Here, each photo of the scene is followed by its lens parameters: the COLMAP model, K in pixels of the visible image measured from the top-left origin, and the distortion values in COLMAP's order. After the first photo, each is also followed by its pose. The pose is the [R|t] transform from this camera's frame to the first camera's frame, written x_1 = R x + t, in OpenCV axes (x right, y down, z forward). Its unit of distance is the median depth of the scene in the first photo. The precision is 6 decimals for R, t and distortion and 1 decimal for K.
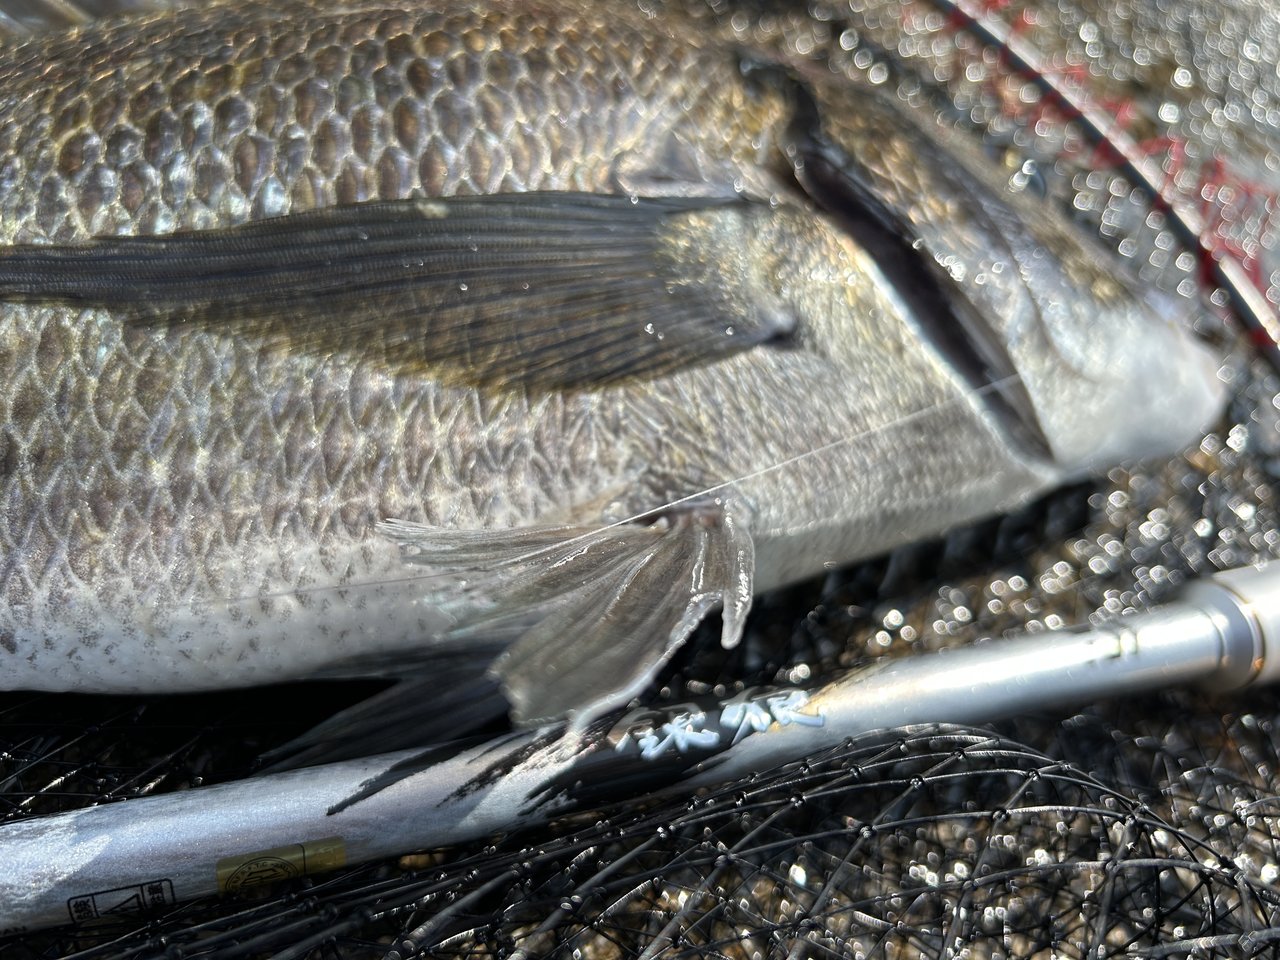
lens RADIAL K [[1017.2, 0, 640.0], [0, 1017.2, 480.0], [0, 0, 1]] dist [0.002965, -0.007329]
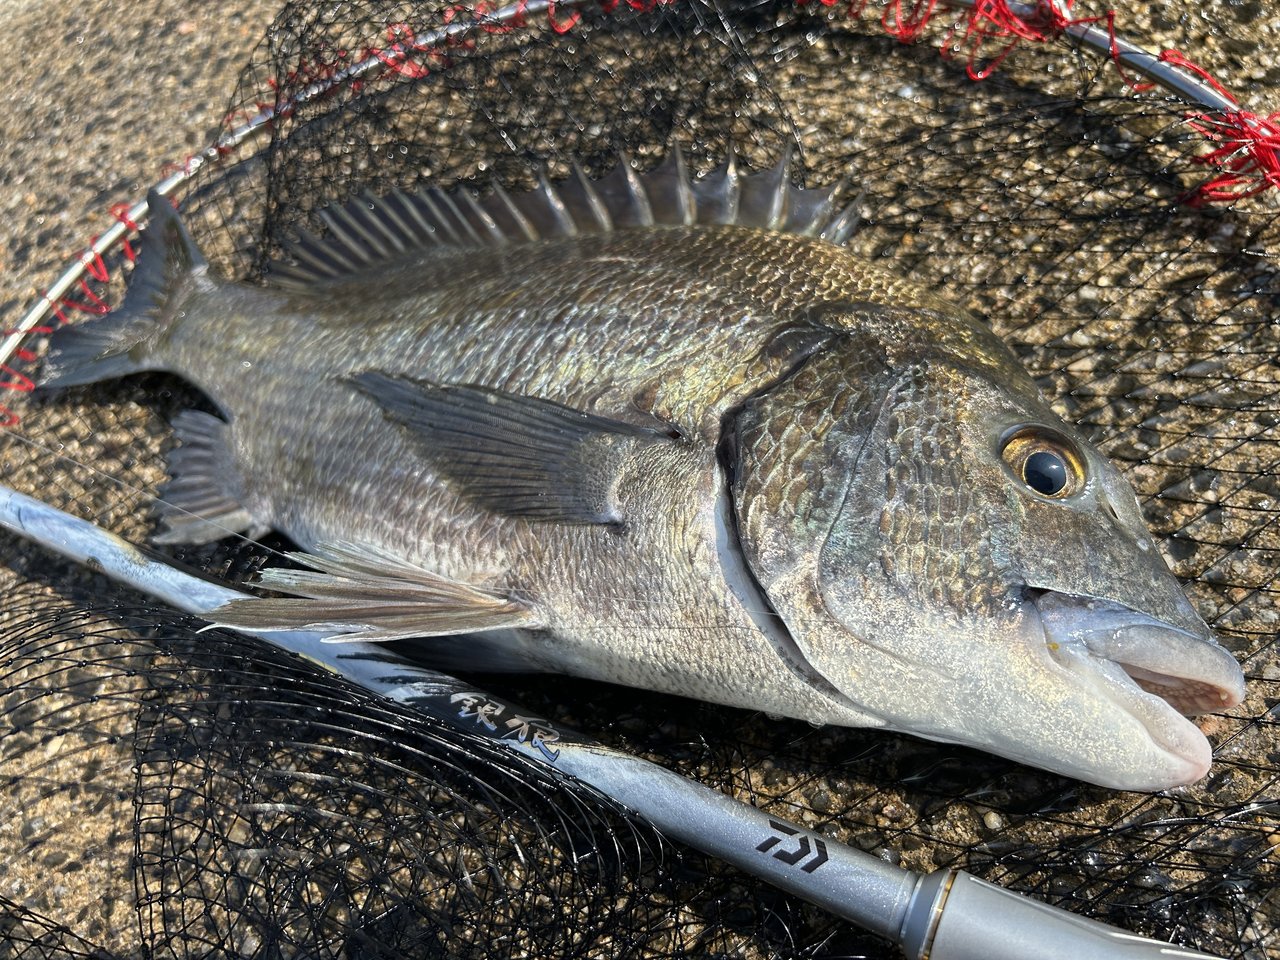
lens RADIAL K [[1017.2, 0, 640.0], [0, 1017.2, 480.0], [0, 0, 1]] dist [0.002965, -0.007329]
pose [[0.587027, 0.296865, -0.753173, 1.505371], [-0.280829, 0.947244, 0.154479, -0.521356], [0.759298, 0.120830, 0.639427, 0.027090]]
